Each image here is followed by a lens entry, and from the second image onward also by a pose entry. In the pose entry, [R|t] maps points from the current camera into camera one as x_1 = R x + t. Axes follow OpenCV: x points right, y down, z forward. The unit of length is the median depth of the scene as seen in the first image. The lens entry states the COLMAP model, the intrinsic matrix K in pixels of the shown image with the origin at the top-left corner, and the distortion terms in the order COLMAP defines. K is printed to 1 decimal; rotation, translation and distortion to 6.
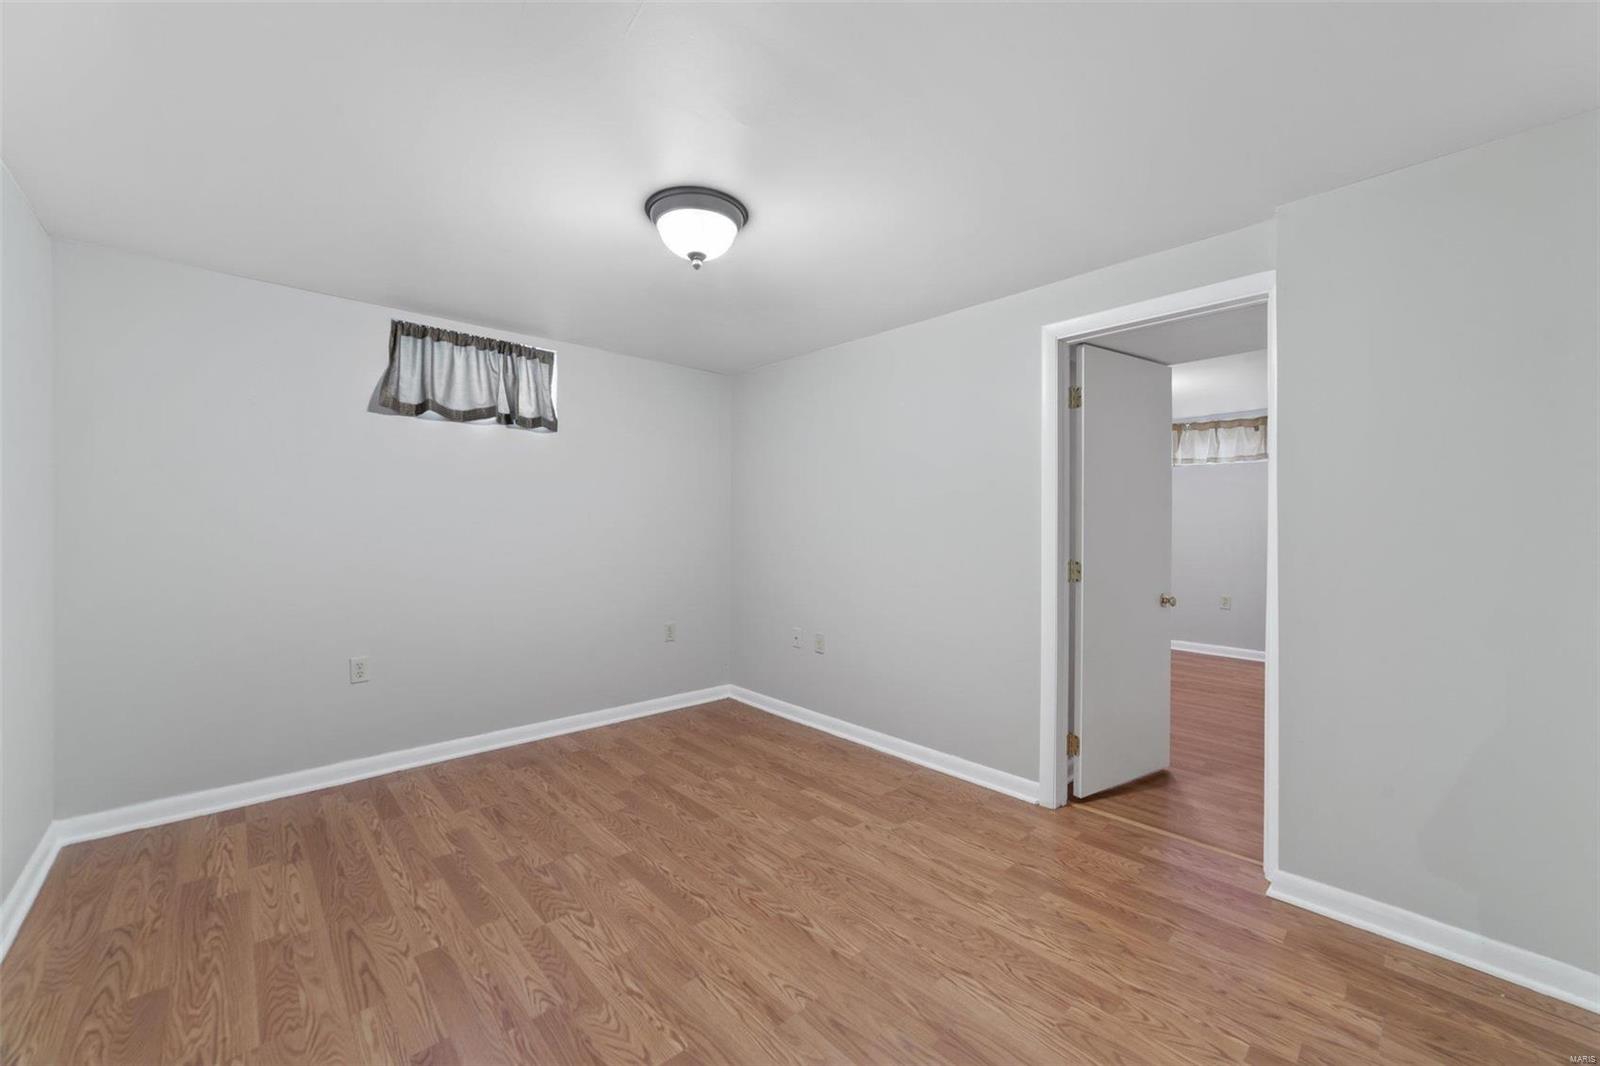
lens RADIAL K [[617.0, 0, 799.9], [0, 617.0, 524.7], [0, 0, 1]] dist [-0.026884, 0.009865]
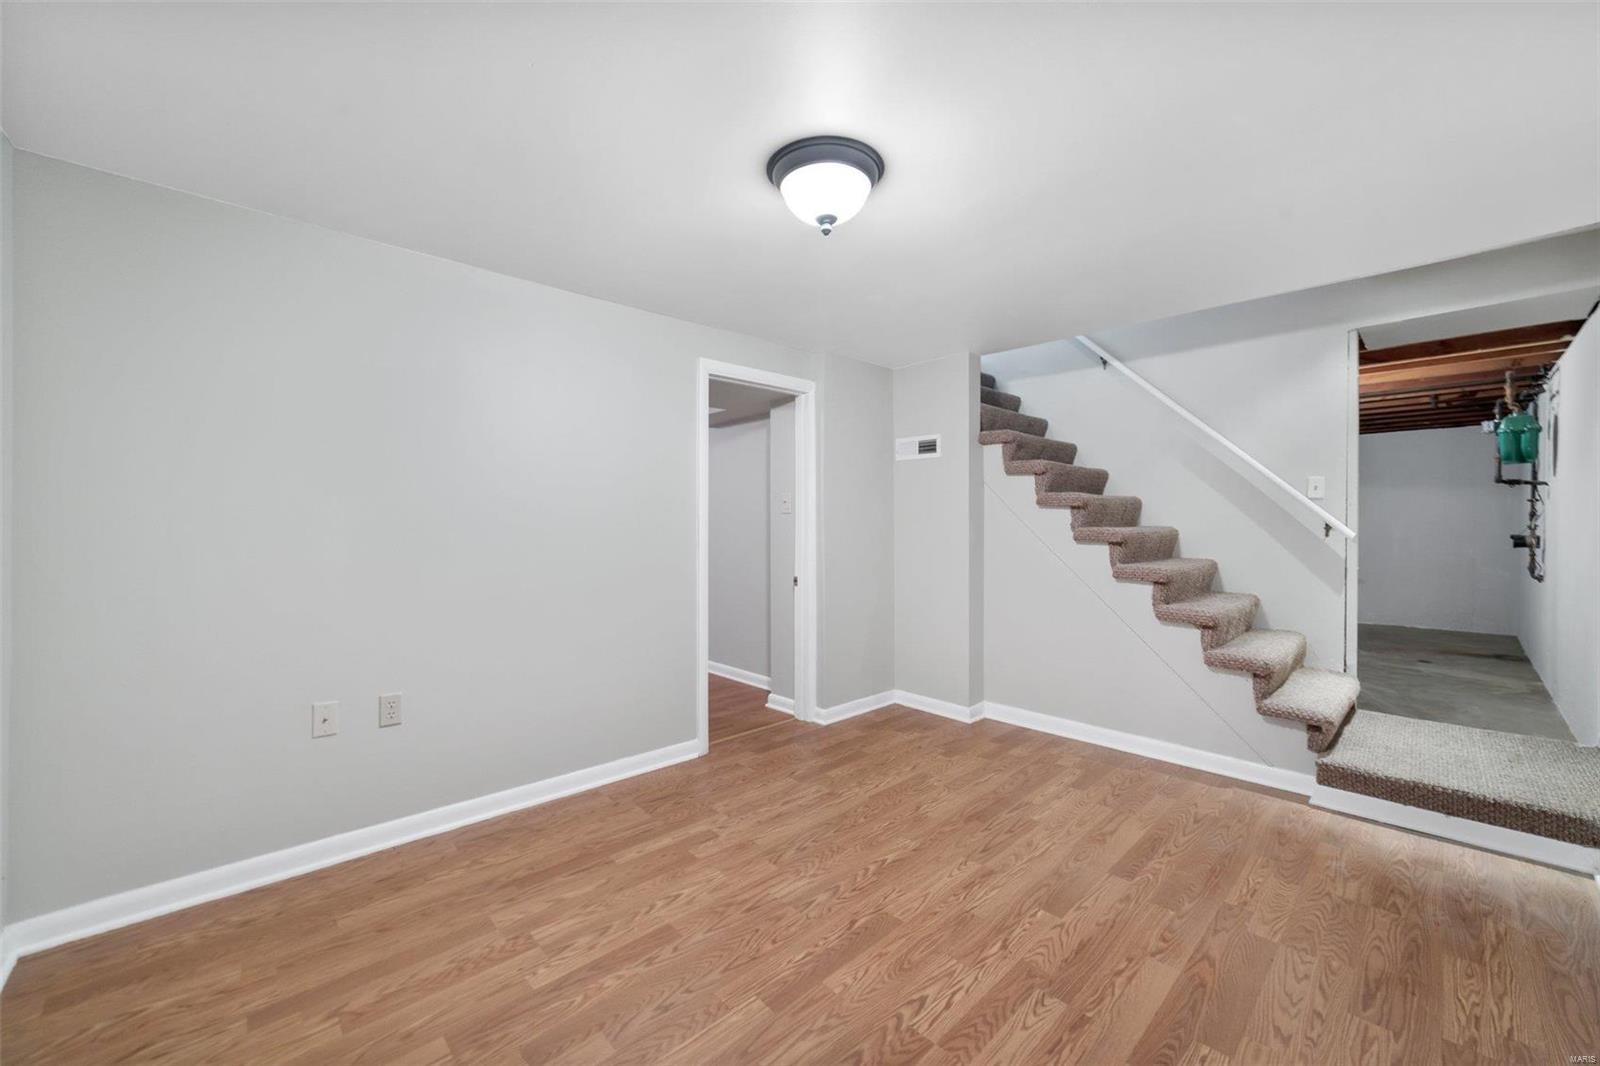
lens RADIAL K [[617.0, 0, 799.9], [0, 617.0, 524.7], [0, 0, 1]] dist [-0.026884, 0.009865]
pose [[0.002655, -0.005601, 0.999981, -1.011863], [-0.006270, 0.999965, 0.005617, -0.005124], [-0.999977, -0.006285, 0.002620, 1.002187]]
